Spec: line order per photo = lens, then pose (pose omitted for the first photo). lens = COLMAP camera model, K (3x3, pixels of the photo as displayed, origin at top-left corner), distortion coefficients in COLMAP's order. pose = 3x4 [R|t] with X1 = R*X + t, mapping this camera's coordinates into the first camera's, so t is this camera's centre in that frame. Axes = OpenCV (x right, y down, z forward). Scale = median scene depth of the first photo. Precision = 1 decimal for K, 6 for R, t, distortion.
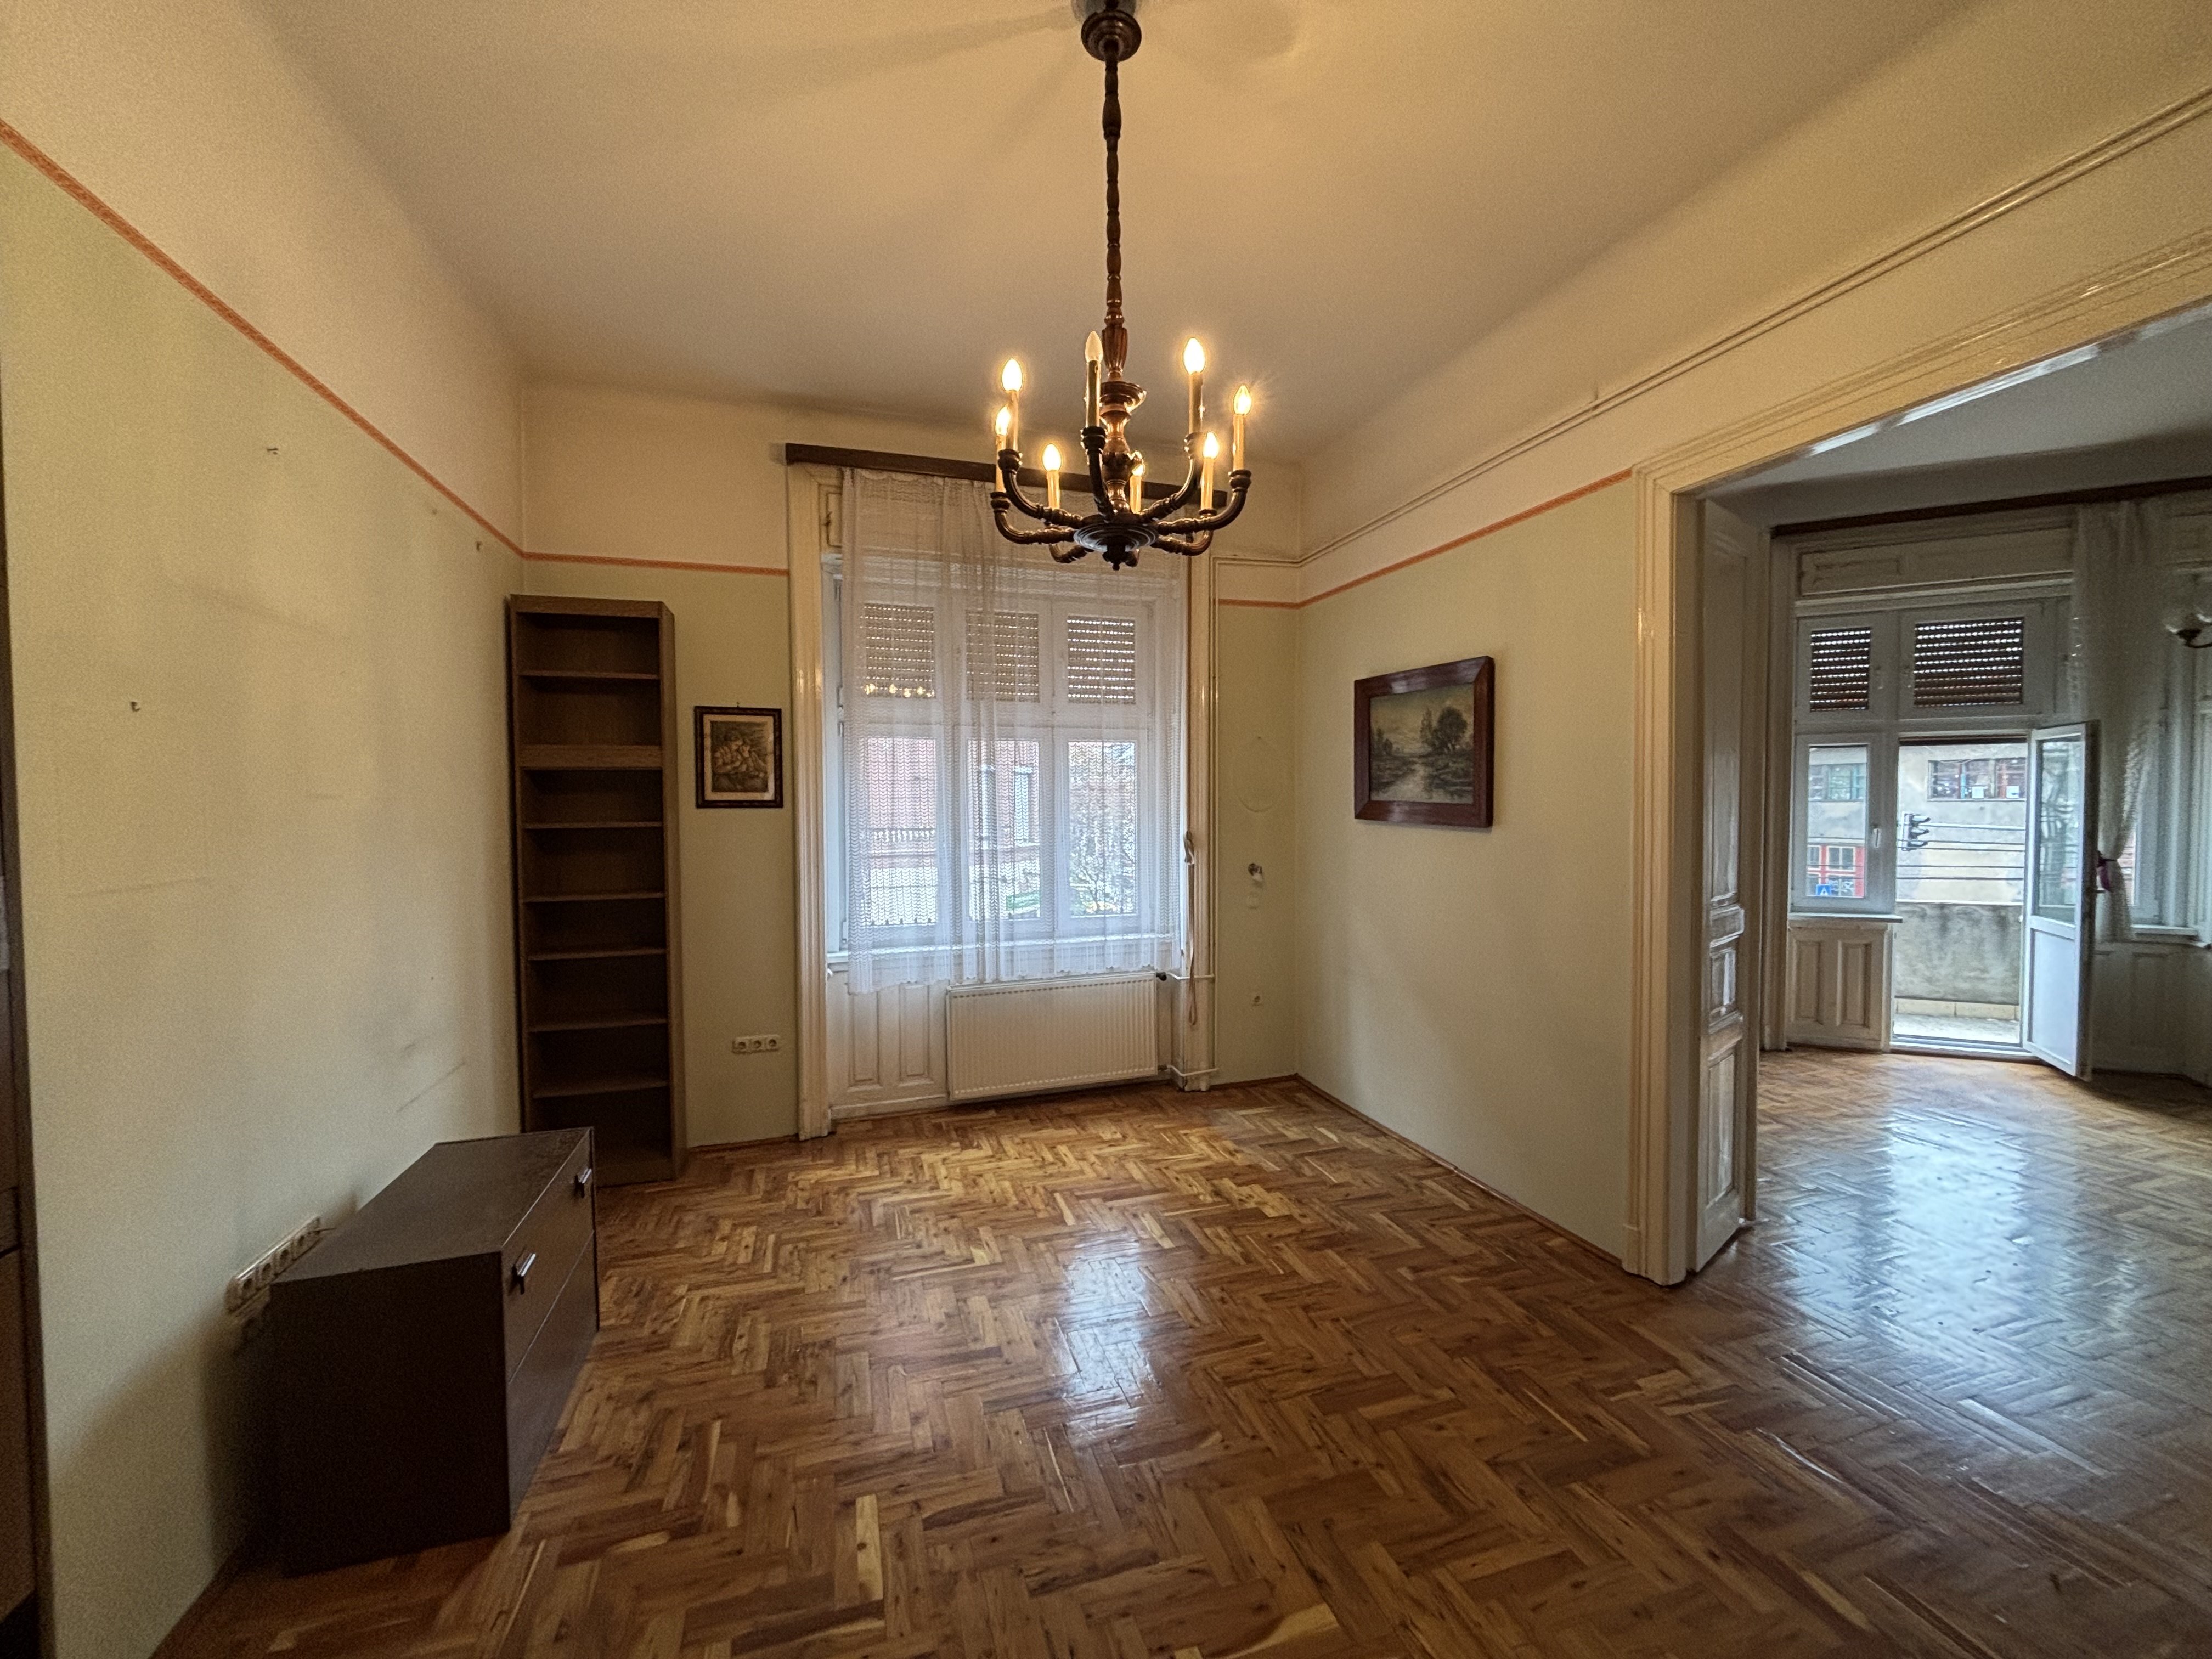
lens RADIAL K [[888.5, 0, 1104.2], [0, 888.5, 829.3], [0, 0, 1]] dist [0.005410, -0.001443]
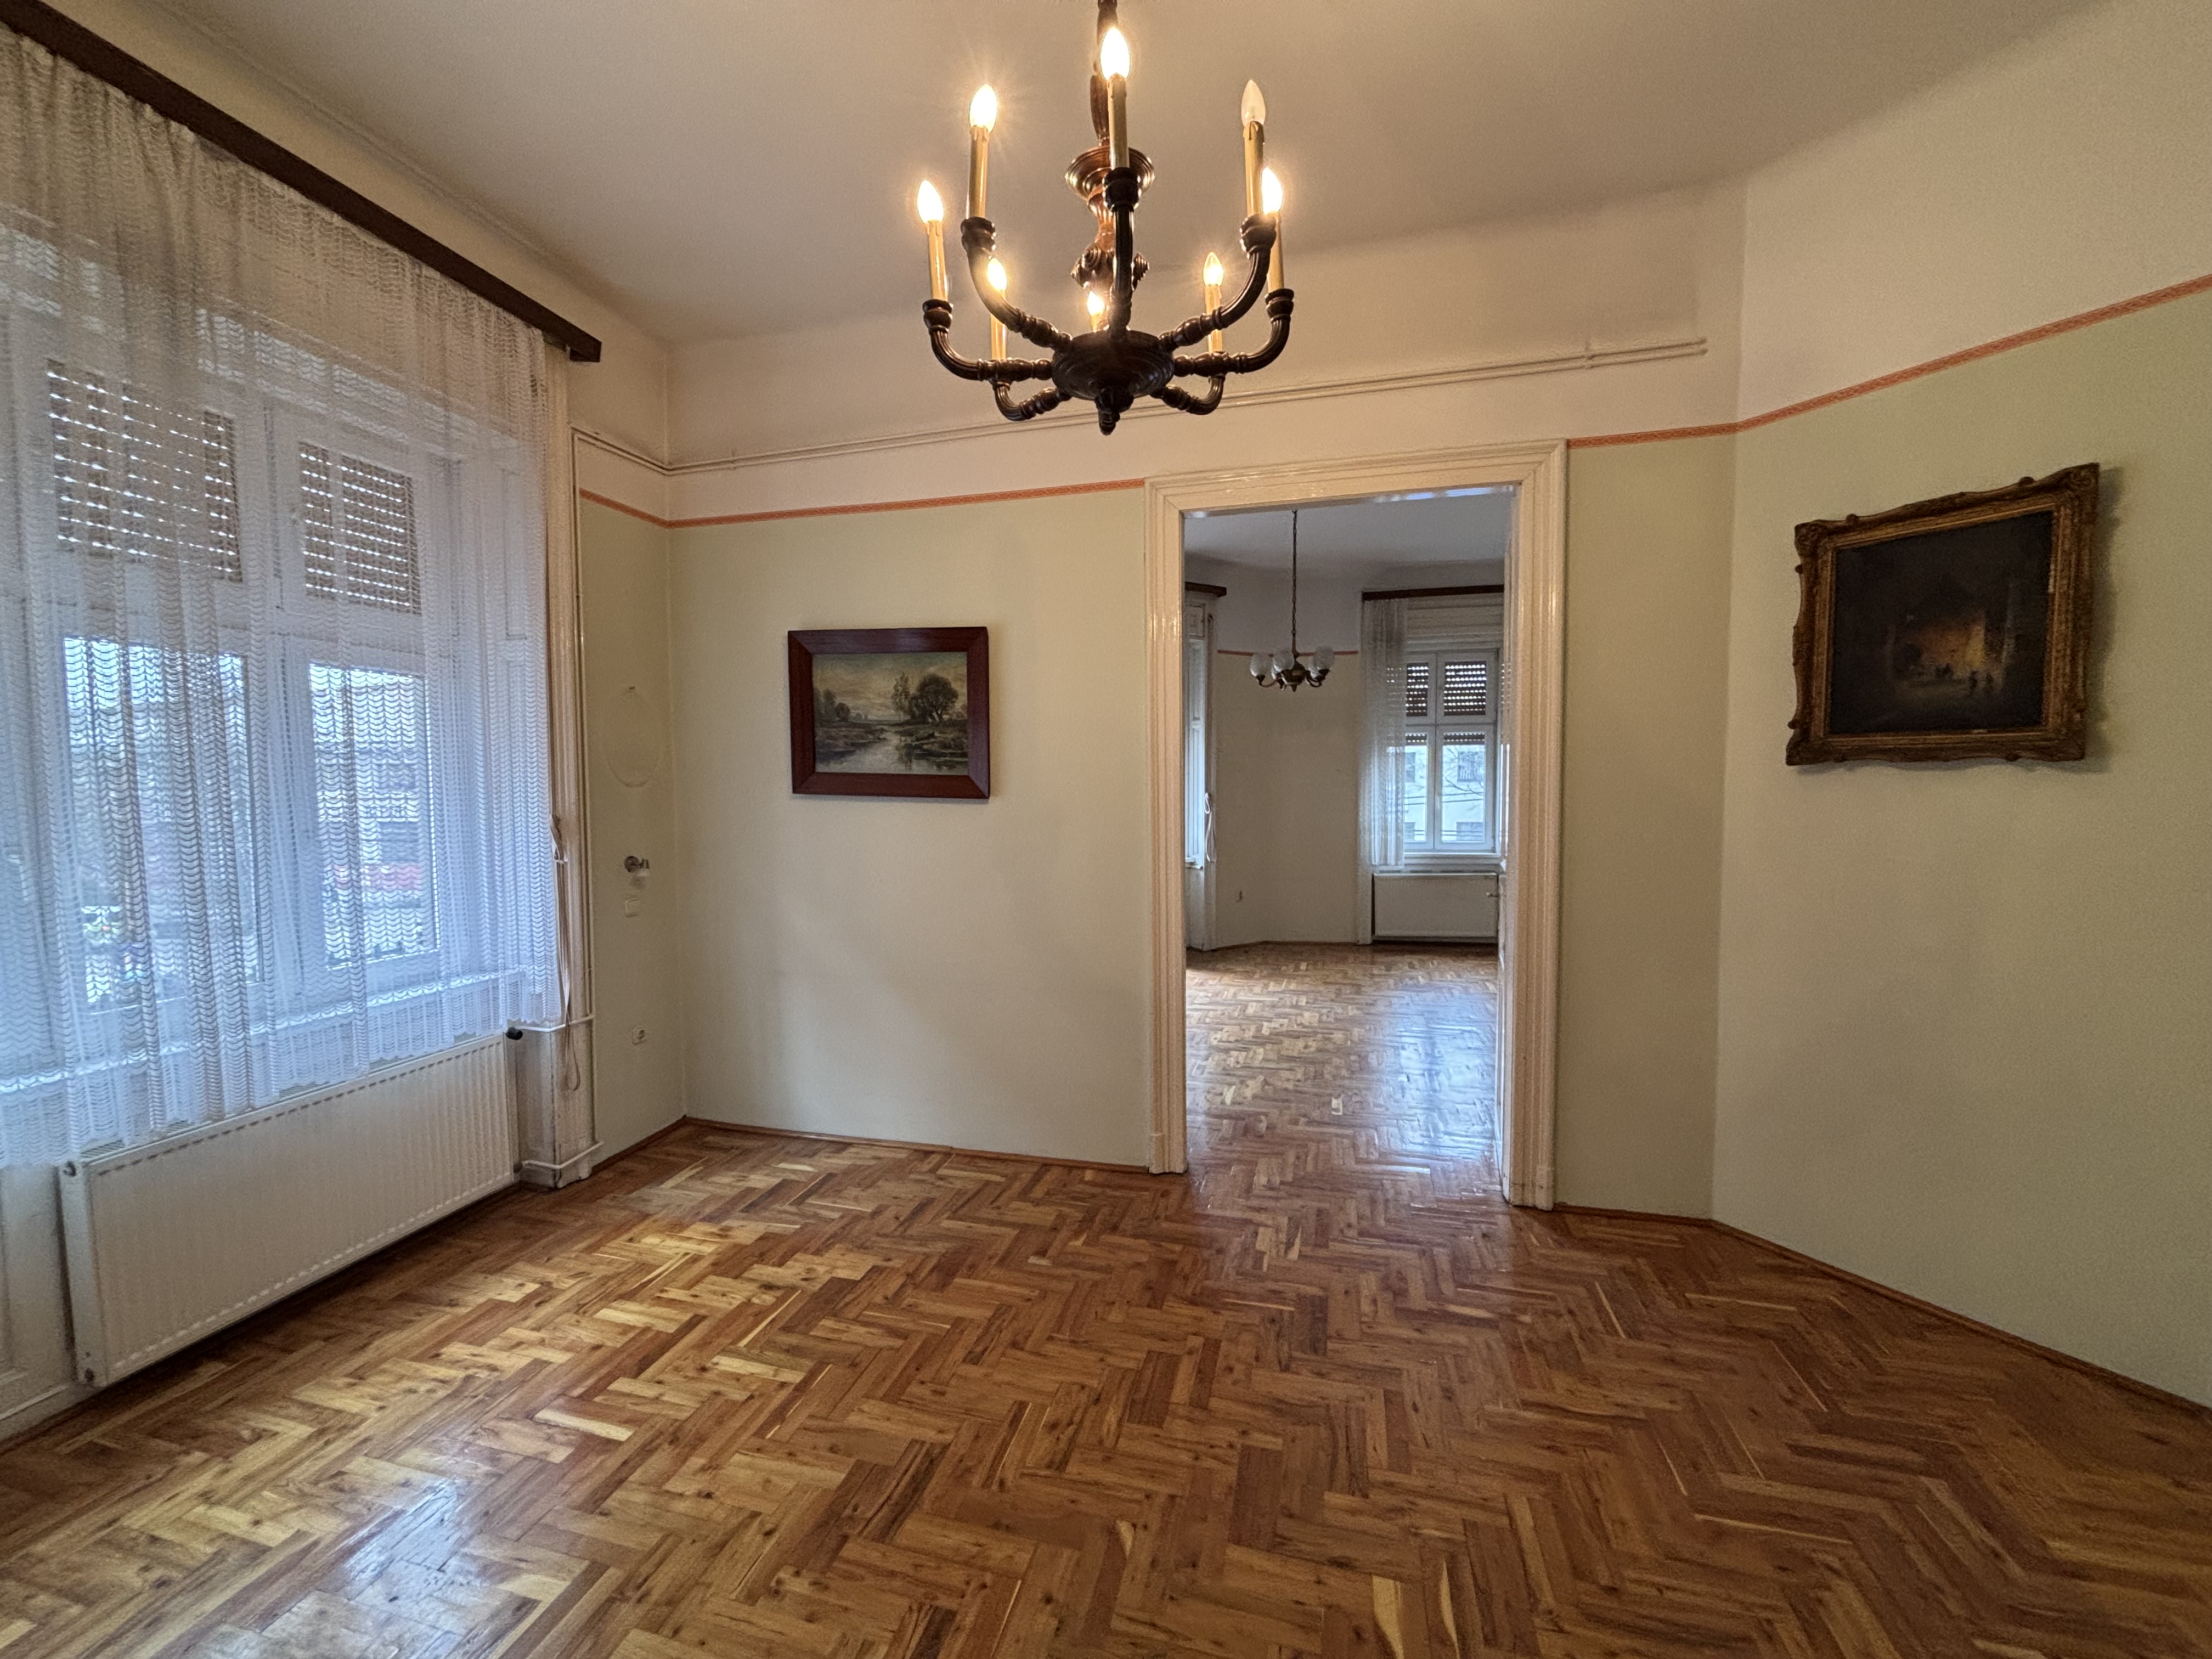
lens RADIAL K [[888.5, 0, 1098.1], [0, 888.5, 833.5], [0, 0, 1]] dist [0.005410, -0.001443]
pose [[0.539052, -0.044468, 0.841098, -0.307883], [0.029685, 0.998988, 0.033791, 0.006322], [-0.841749, 0.006753, 0.539826, 0.318218]]
